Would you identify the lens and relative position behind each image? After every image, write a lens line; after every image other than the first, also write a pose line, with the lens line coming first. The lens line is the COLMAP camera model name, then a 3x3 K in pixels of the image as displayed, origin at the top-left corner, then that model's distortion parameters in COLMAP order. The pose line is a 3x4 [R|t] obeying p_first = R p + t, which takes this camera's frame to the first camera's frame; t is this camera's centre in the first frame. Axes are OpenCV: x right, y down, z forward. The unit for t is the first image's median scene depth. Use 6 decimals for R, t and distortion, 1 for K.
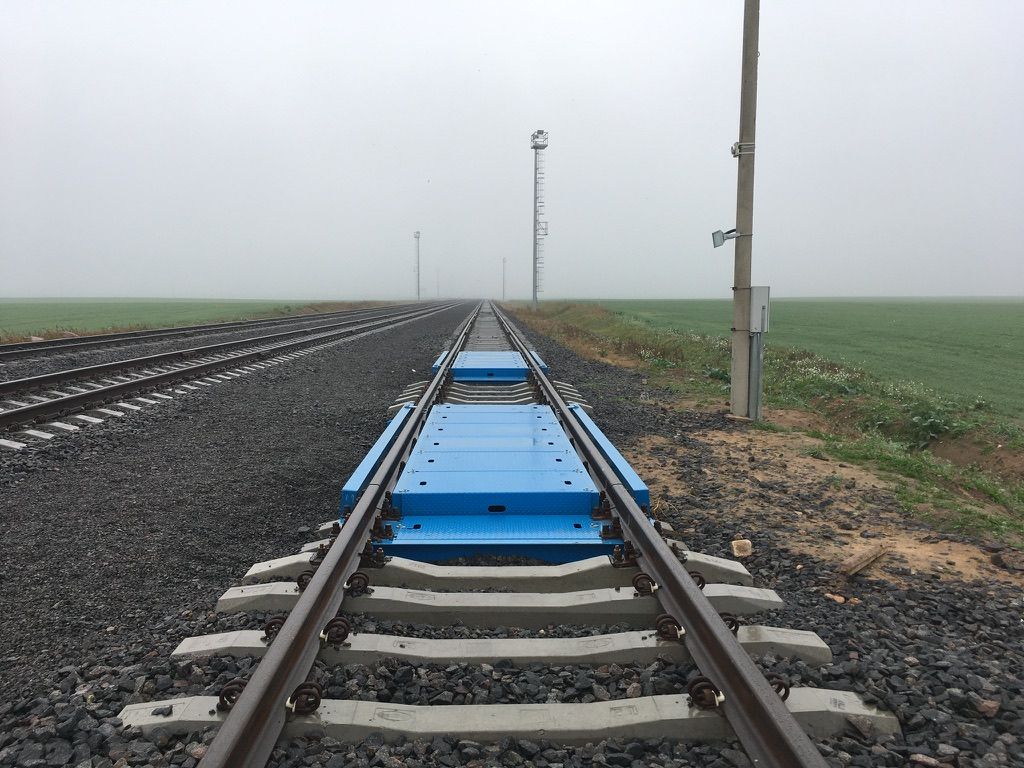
lens RADIAL K [[867.5, 0, 512.0], [0, 867.5, 384.0], [0, 0, 1]] dist [0.087574, -0.103843]
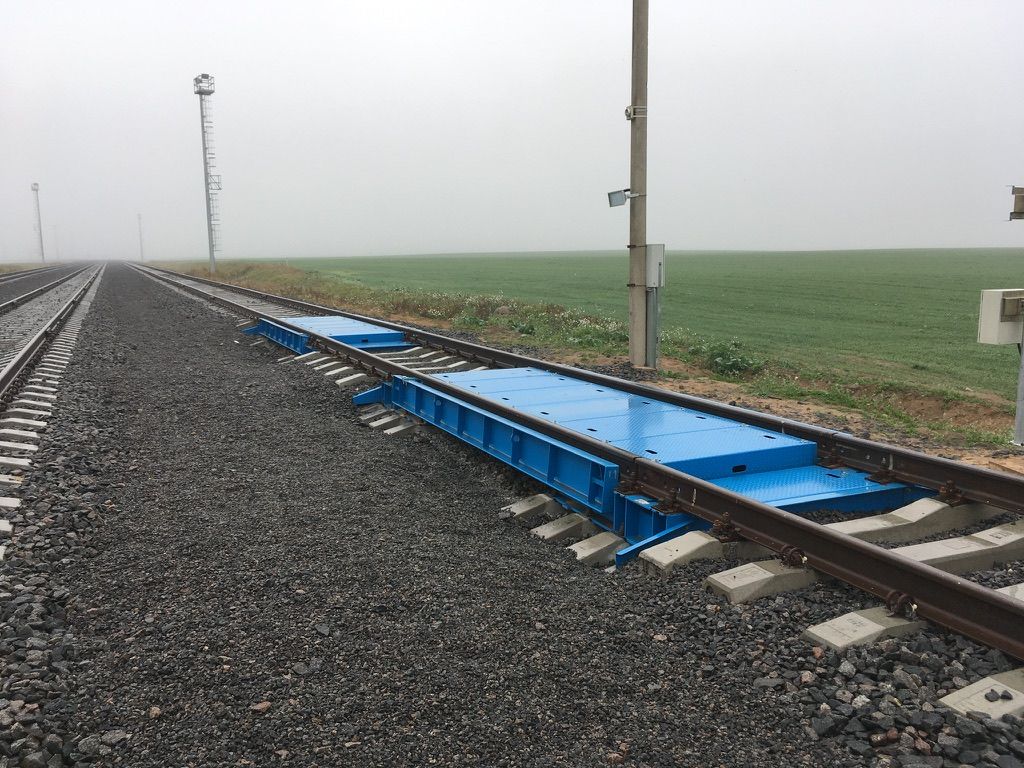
lens RADIAL K [[867.5, 0, 512.0], [0, 867.5, 384.0], [0, 0, 1]] dist [0.087574, -0.103843]
pose [[0.924122, -0.075088, 0.374646, -0.289927], [0.057176, 0.996636, 0.058717, -0.013710], [-0.377795, -0.032841, 0.925307, 0.074627]]
